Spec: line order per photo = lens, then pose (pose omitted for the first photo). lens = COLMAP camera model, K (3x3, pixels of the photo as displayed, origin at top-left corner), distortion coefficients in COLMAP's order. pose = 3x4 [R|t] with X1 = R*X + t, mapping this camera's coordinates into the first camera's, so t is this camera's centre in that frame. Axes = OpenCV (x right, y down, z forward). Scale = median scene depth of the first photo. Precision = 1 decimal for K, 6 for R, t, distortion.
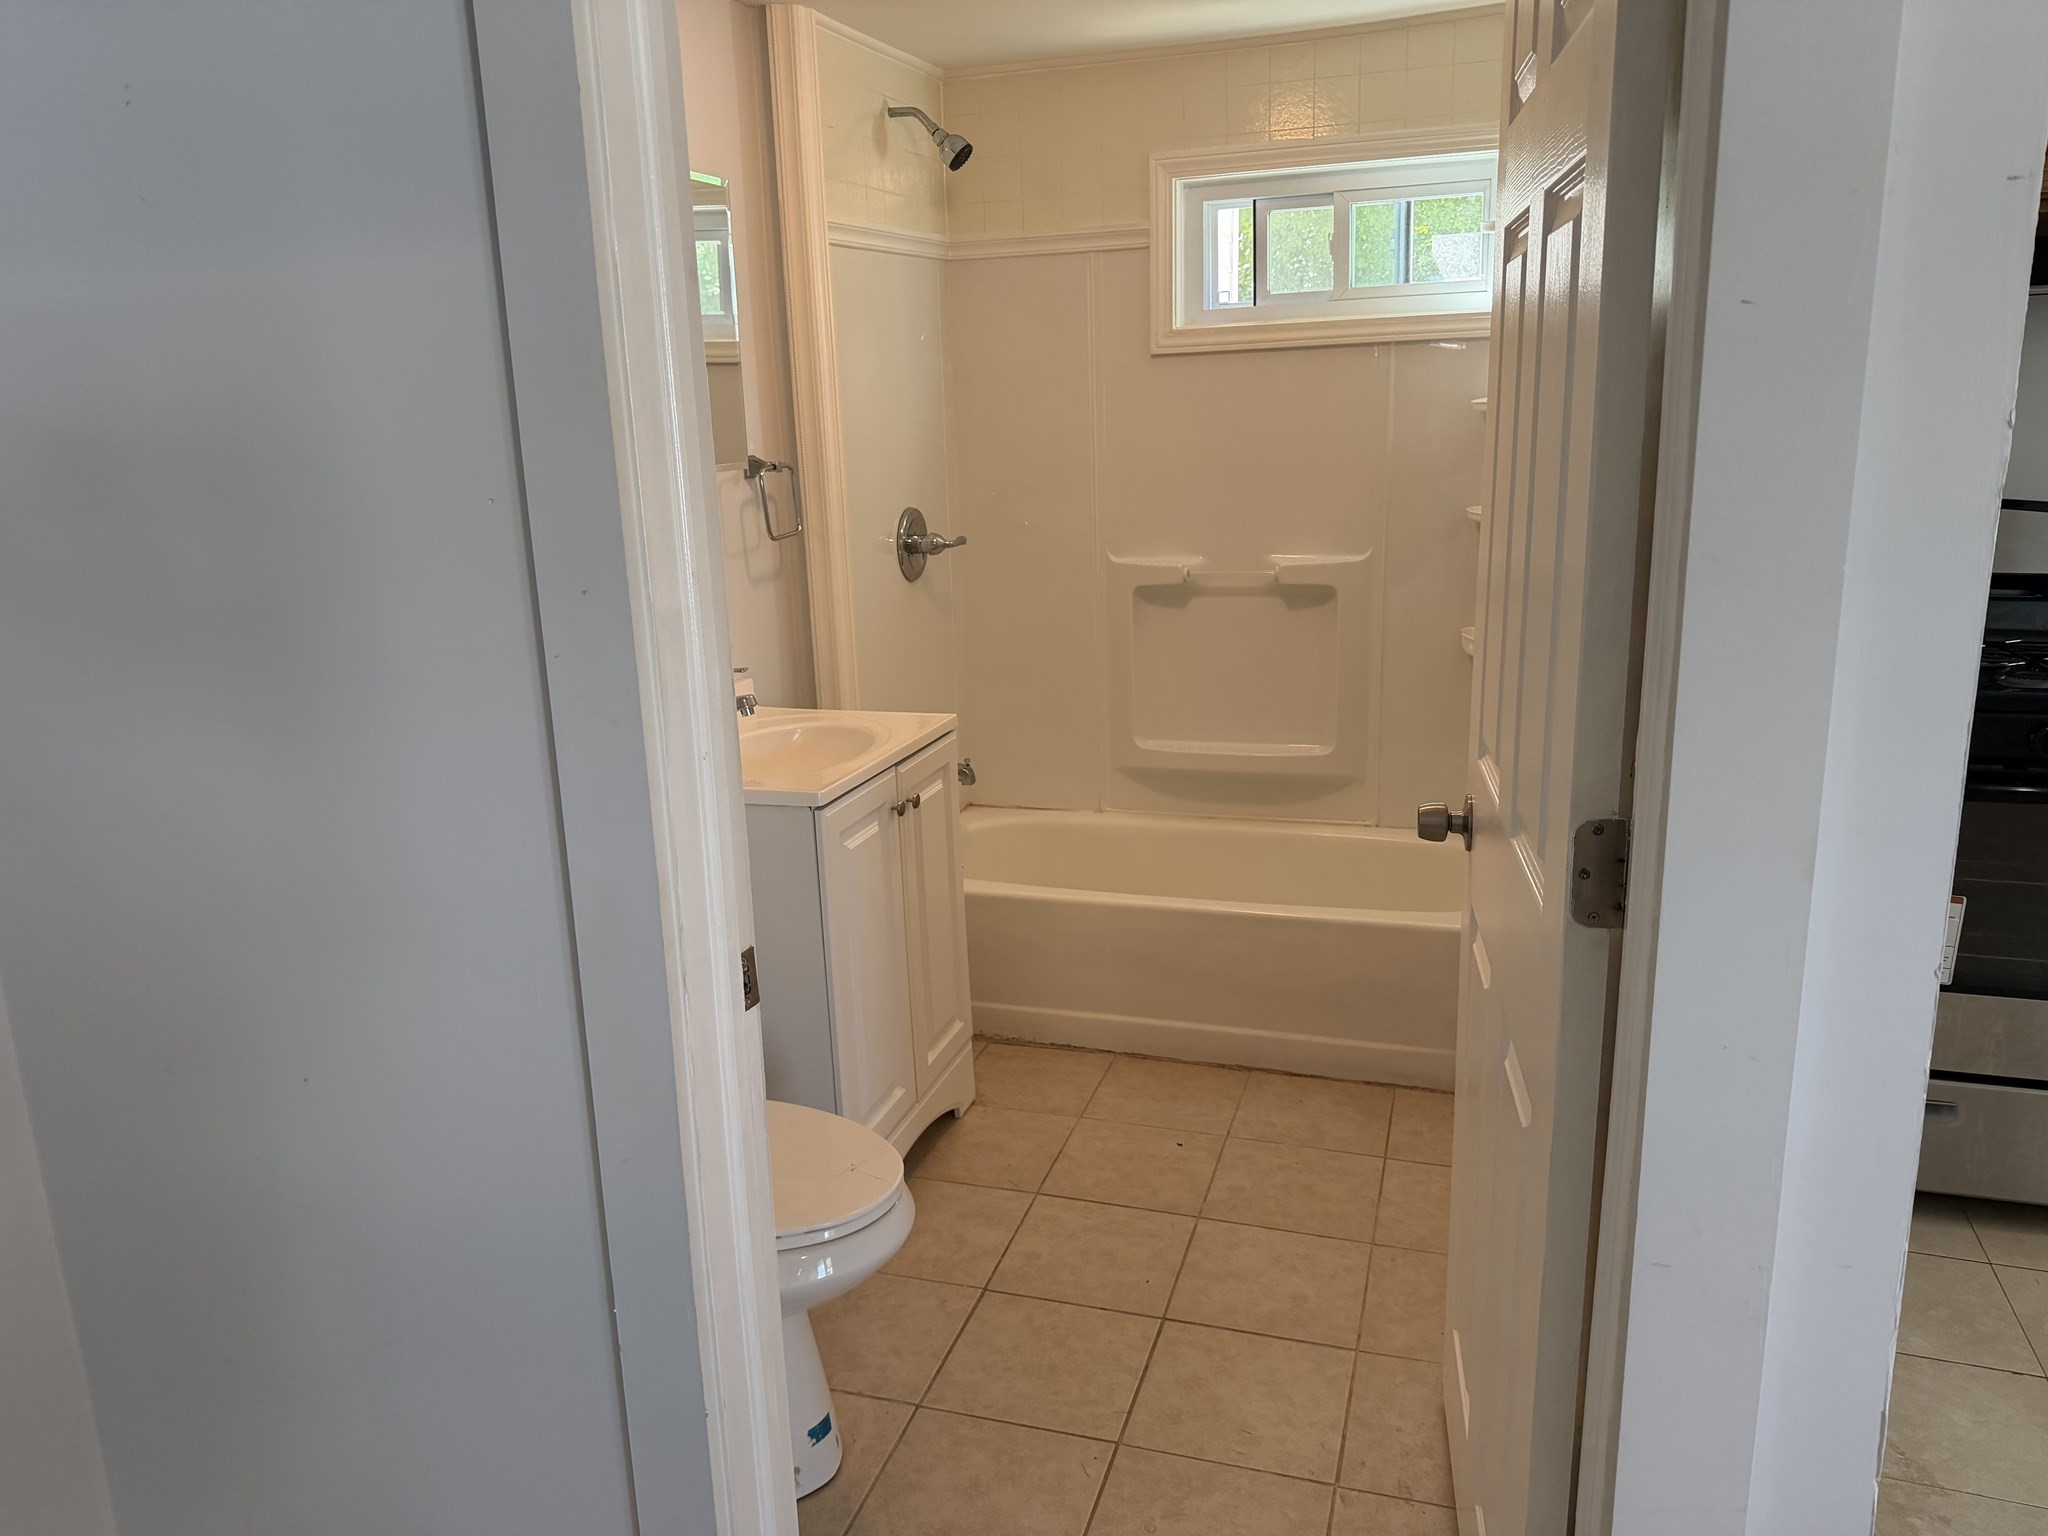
lens RADIAL K [[1473.5, 0, 1016.9], [0, 1473.5, 775.9], [0, 0, 1]] dist [0.055216, -0.028379]
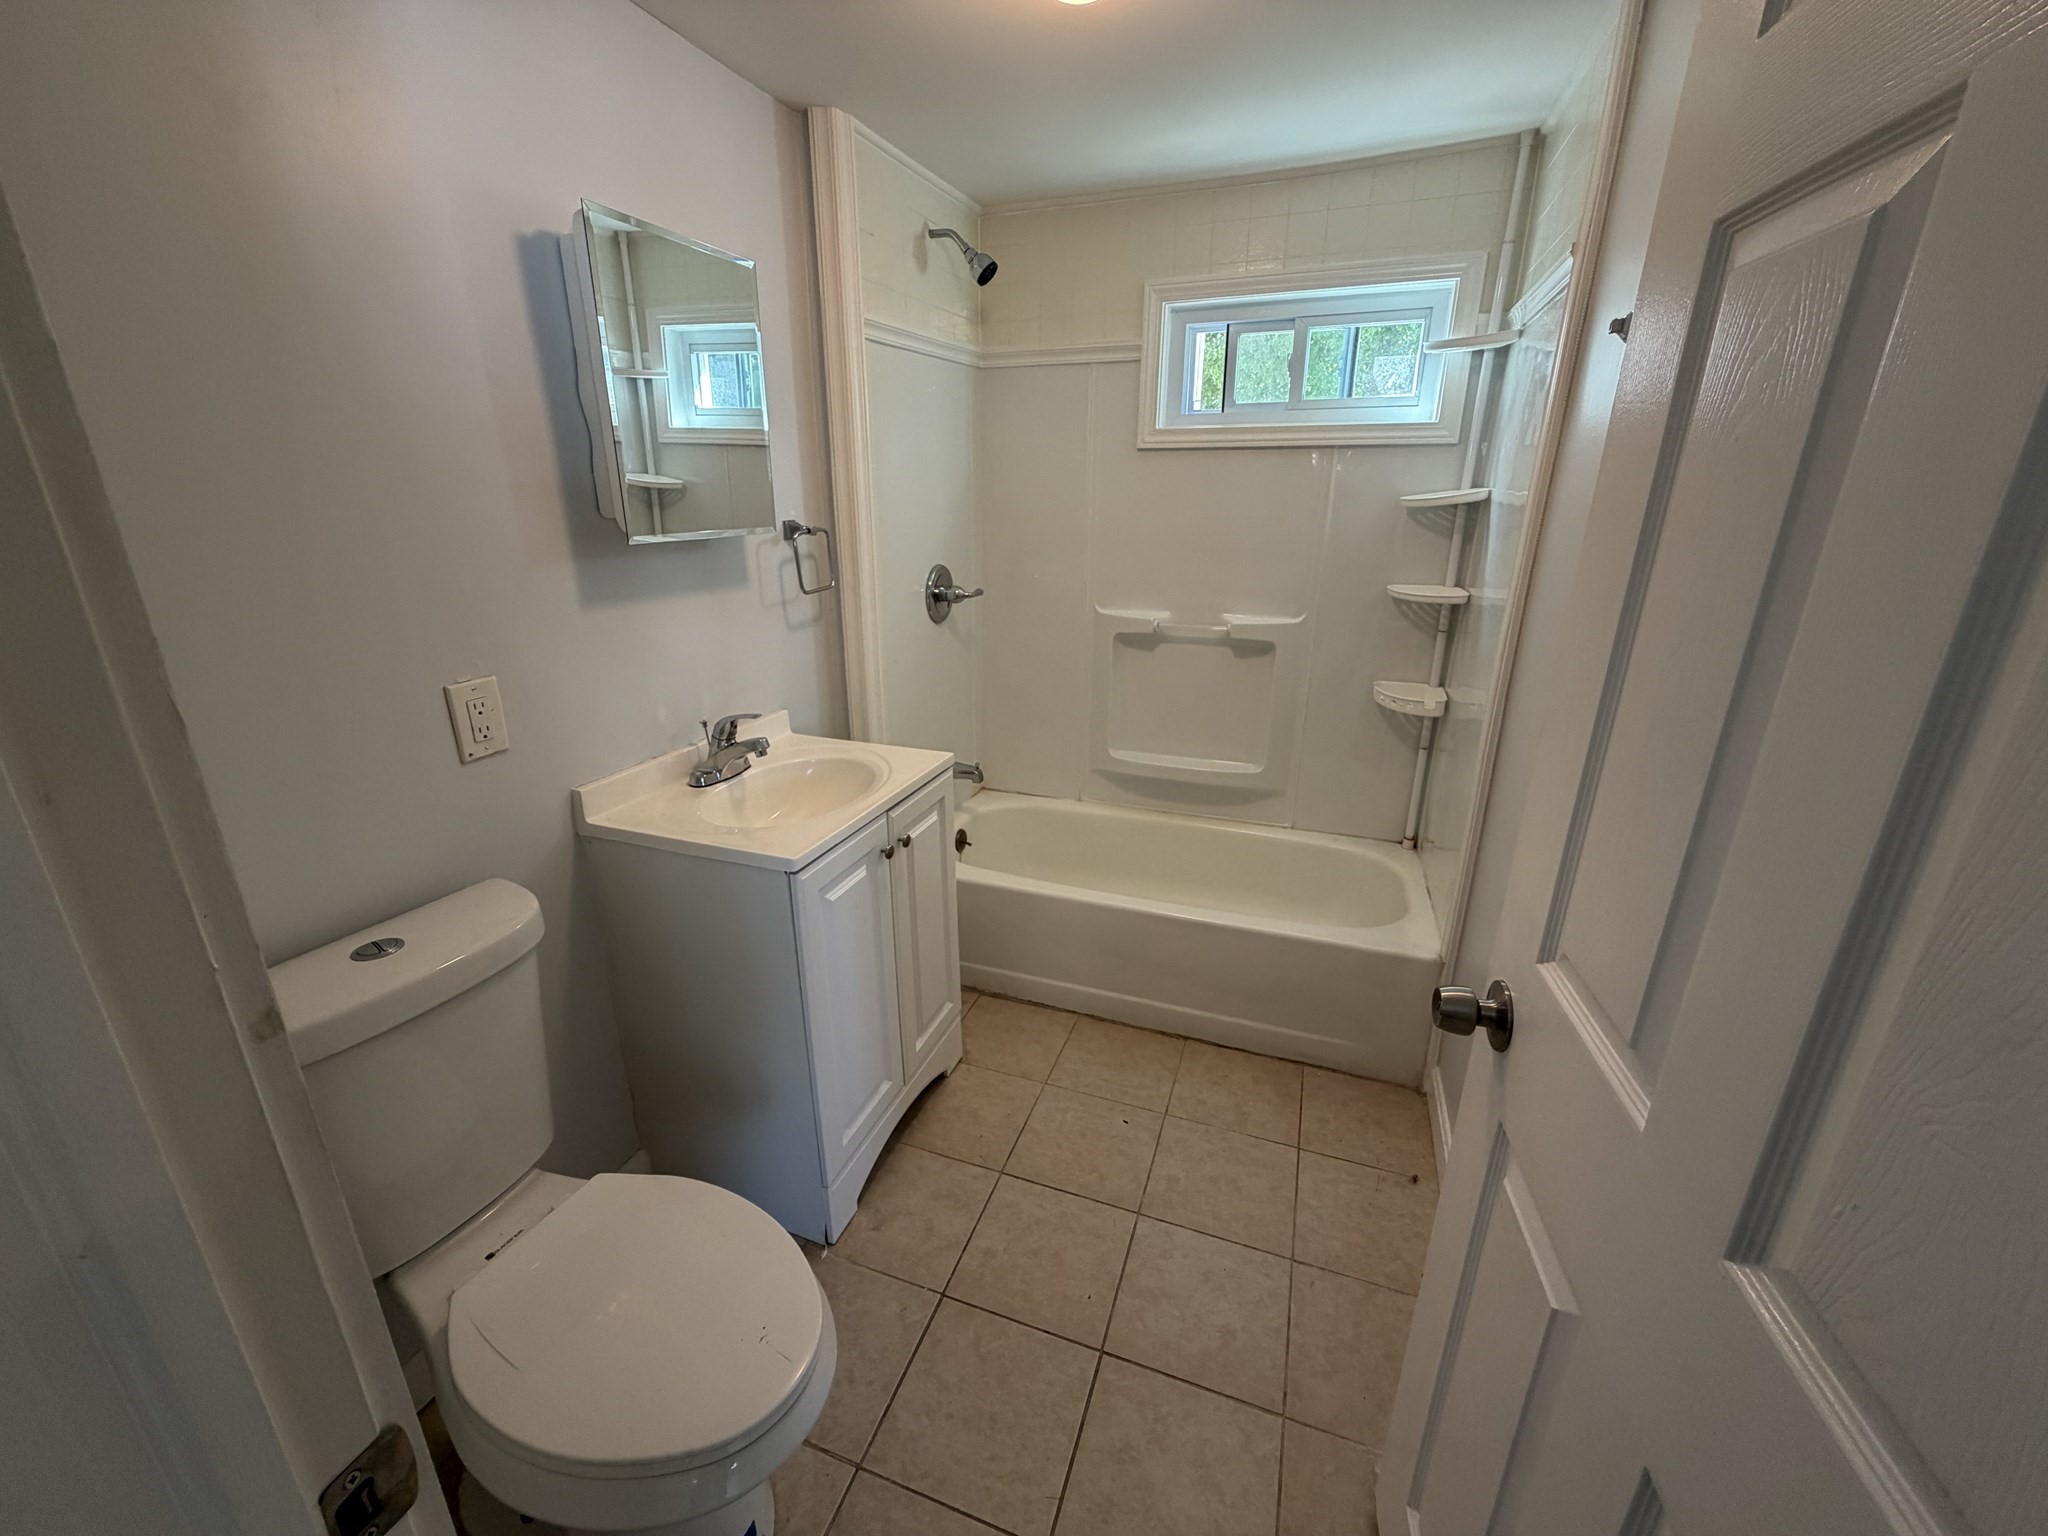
lens RADIAL K [[819.6, 0, 1019.0], [0, 819.6, 763.5], [0, 0, 1]] dist [-0.006096, 0.002074]
pose [[0.998442, 0.047693, -0.028977, 0.026691], [-0.045308, 0.995922, 0.078010, -0.078919], [0.032580, -0.076575, 0.996531, 0.328511]]
